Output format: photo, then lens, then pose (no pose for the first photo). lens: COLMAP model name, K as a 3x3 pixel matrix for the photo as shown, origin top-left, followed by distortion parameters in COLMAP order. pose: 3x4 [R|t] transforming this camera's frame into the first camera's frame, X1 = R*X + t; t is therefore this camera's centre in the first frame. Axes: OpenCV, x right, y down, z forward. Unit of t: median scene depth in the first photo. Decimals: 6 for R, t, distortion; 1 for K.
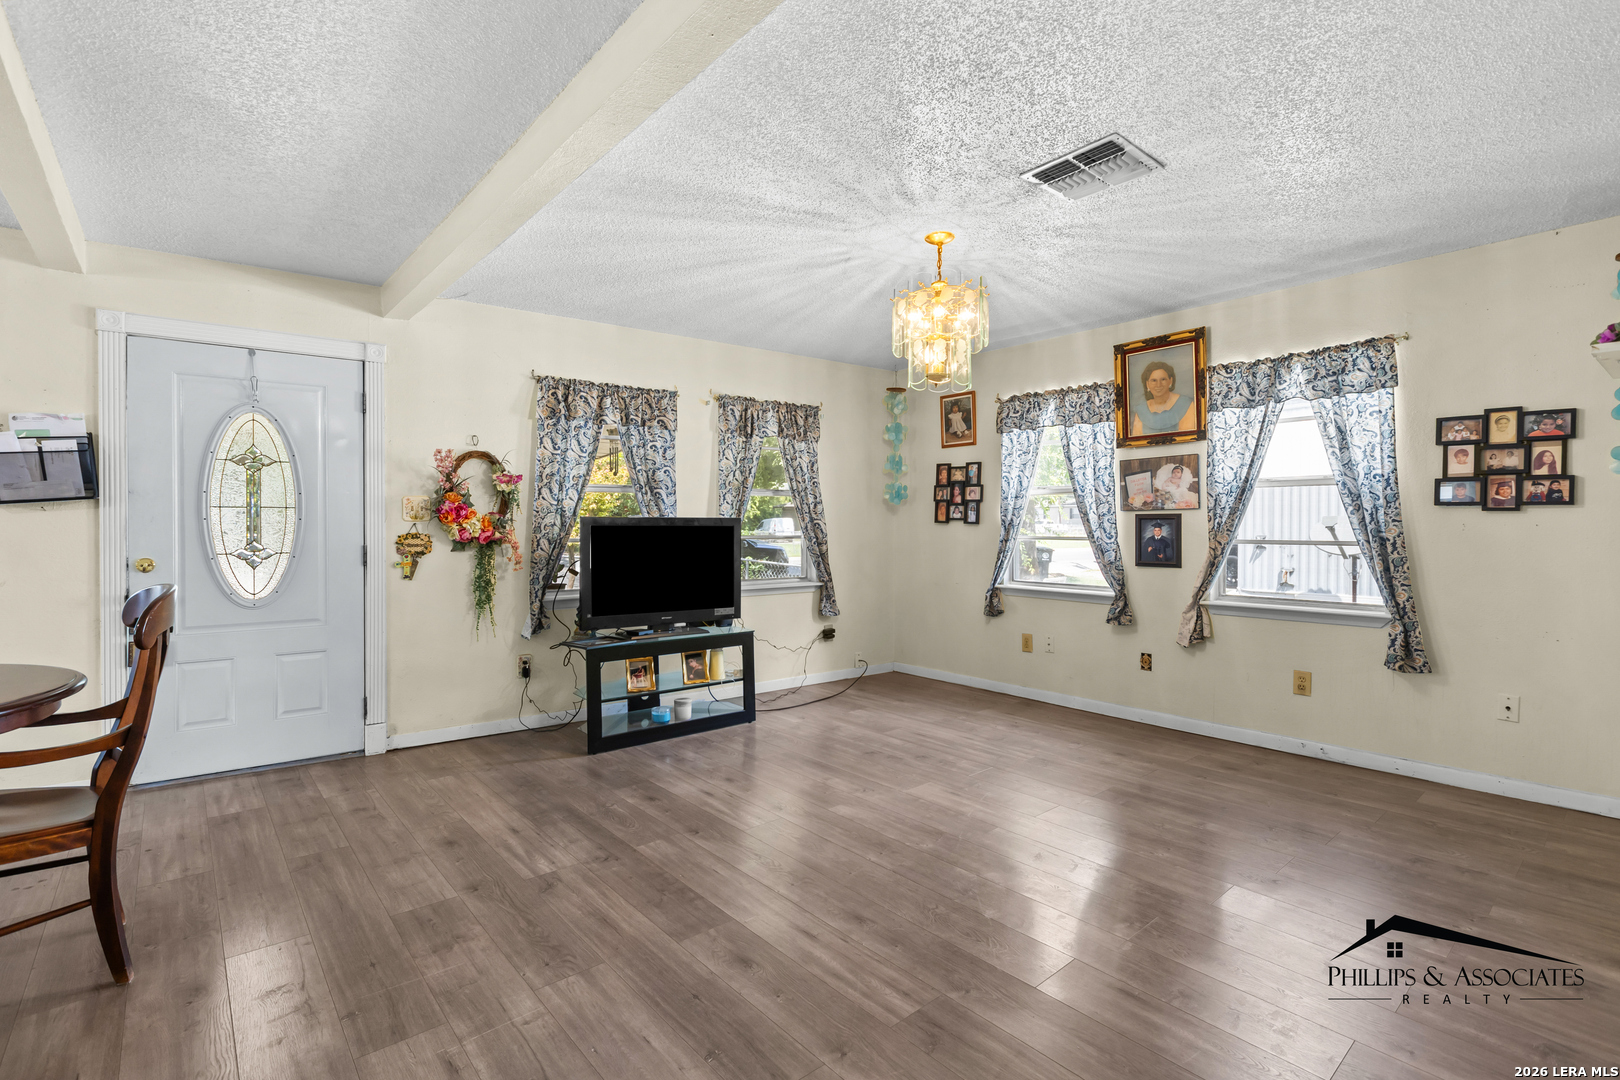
lens RADIAL K [[745.1, 0, 819.6], [0, 745.1, 525.1], [0, 0, 1]] dist [0.003040, -0.000386]
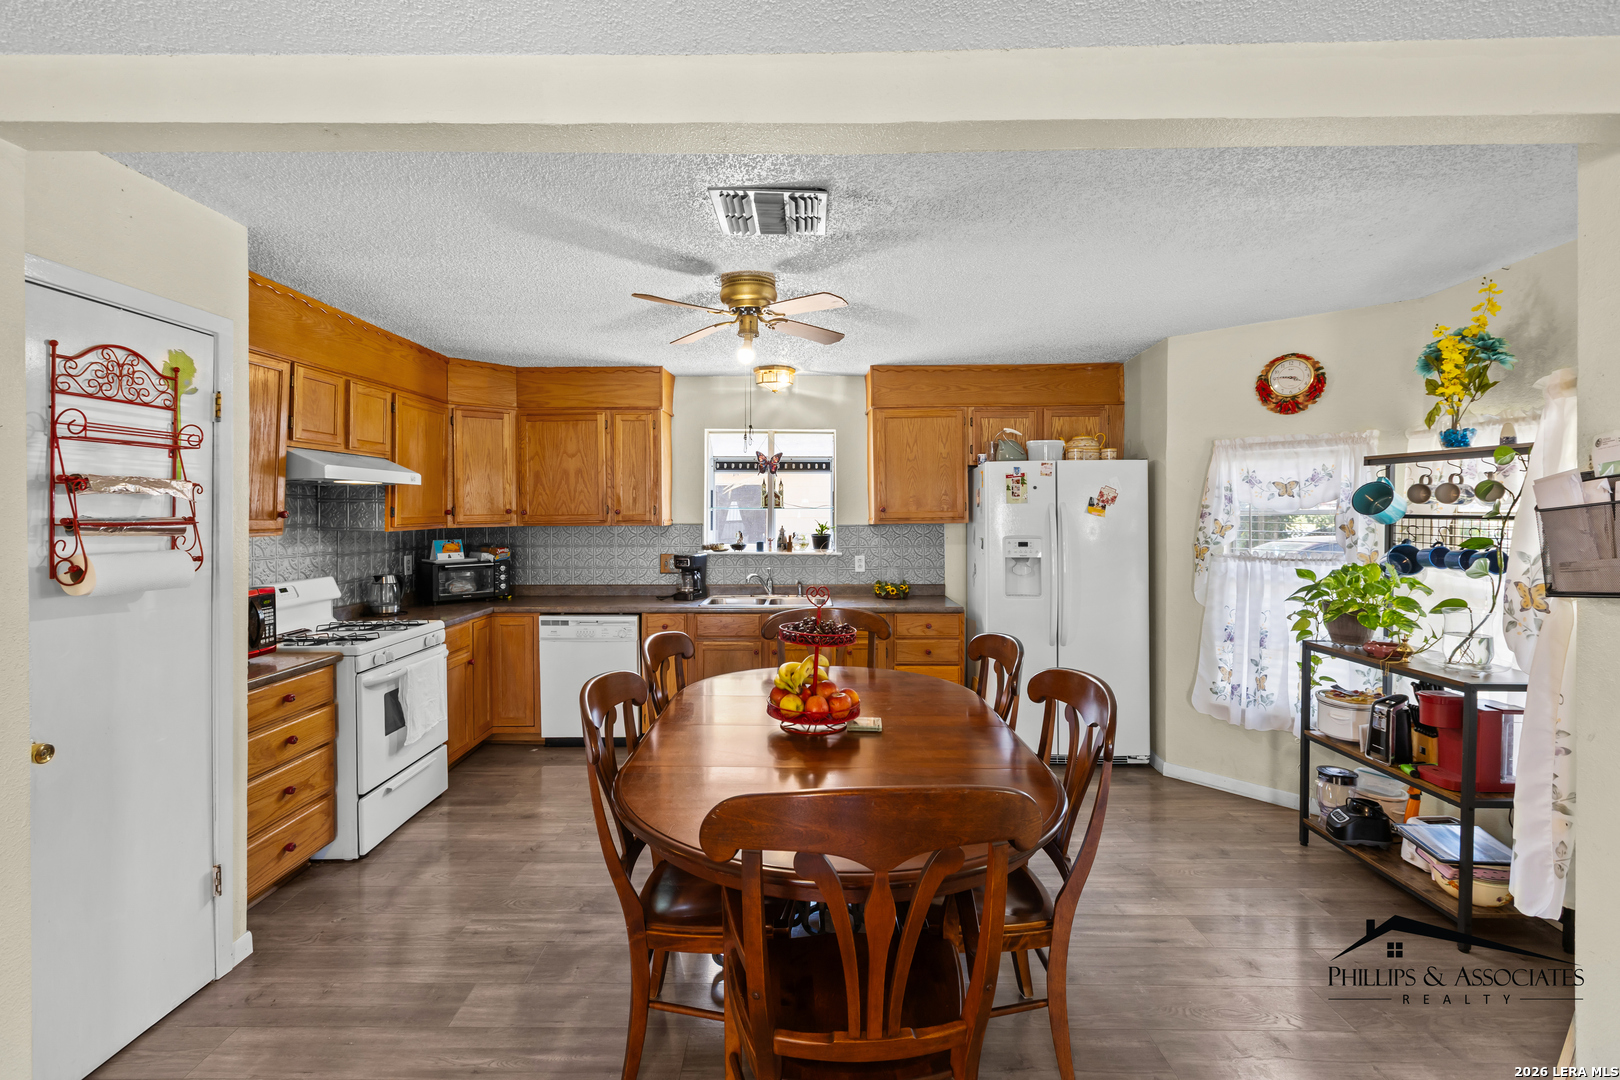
lens RADIAL K [[722.0, 0, 798.7], [0, 722.0, 514.5], [0, 0, 1]] dist [-0.001292, -0.000250]
pose [[-0.659863, 0.000401, -0.751386, -0.229506], [-0.001008, 0.999998, 0.001419, -0.072792], [0.751385, 0.001694, -0.659862, 0.729791]]
